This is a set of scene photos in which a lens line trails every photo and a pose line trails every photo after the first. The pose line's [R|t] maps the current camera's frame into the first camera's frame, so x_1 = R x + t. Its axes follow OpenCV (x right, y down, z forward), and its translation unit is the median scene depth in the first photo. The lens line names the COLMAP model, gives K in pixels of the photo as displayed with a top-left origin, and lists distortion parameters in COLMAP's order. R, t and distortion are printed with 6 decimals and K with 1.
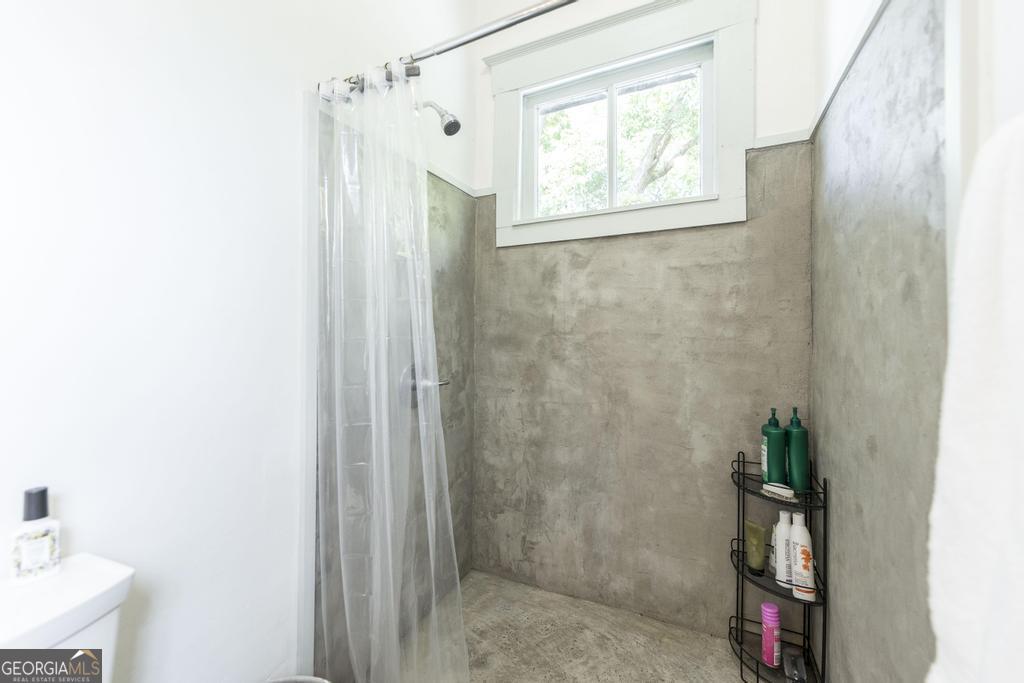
lens RADIAL K [[409.8, 0, 516.1], [0, 409.8, 329.3], [0, 0, 1]] dist [-0.001197, -0.000102]
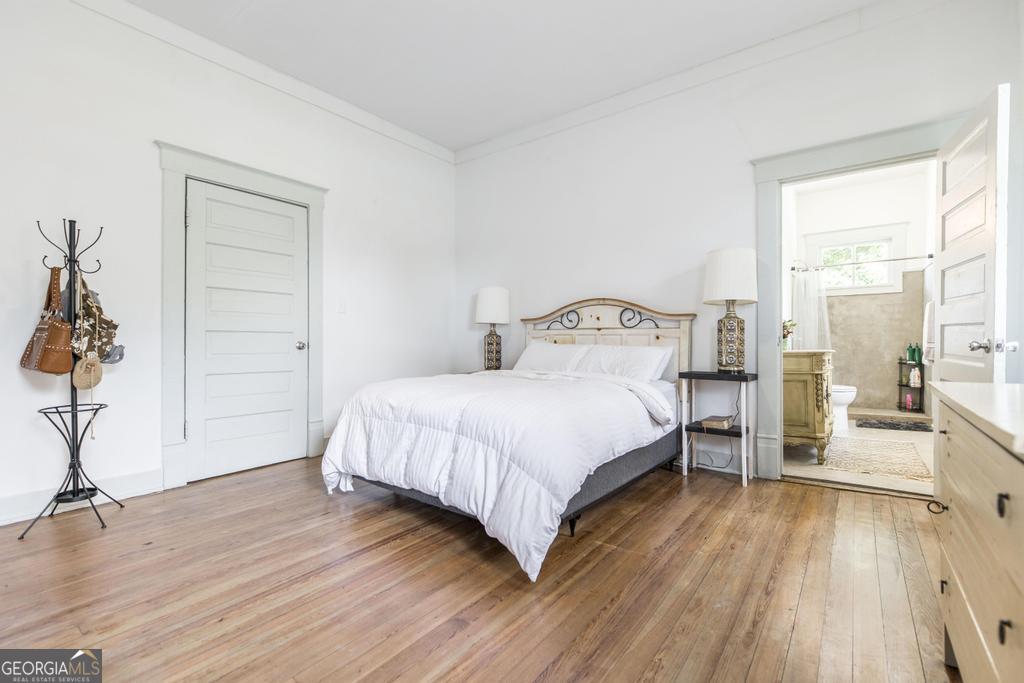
lens RADIAL K [[463.7, 0, 514.8], [0, 463.7, 341.2], [0, 0, 1]] dist [0.000999, 0.000452]
pose [[0.981981, -0.004942, -0.188913, -1.974374], [0.007772, 0.999868, 0.014242, 0.077255], [0.188817, -0.015453, 0.981891, -3.578827]]
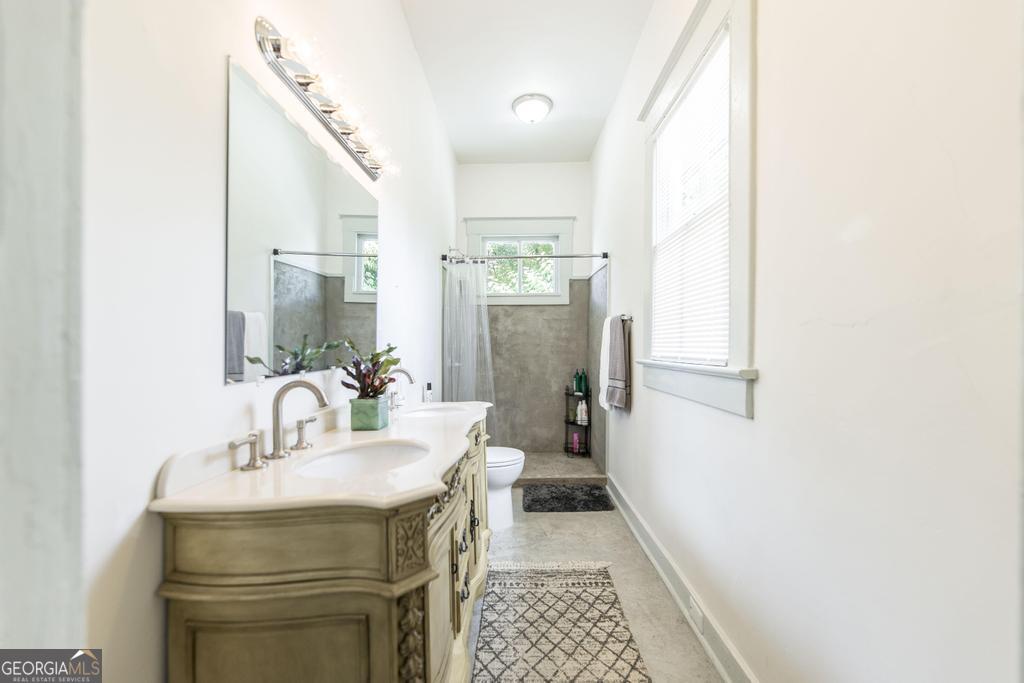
lens RADIAL K [[409.8, 0, 515.9], [0, 409.8, 343.8], [0, 0, 1]] dist [-0.001197, -0.000102]
pose [[0.906675, -0.000469, 0.421831, -0.965279], [-0.005293, 0.999908, 0.012488, -0.026032], [-0.421798, -0.013555, 0.906589, -1.413318]]
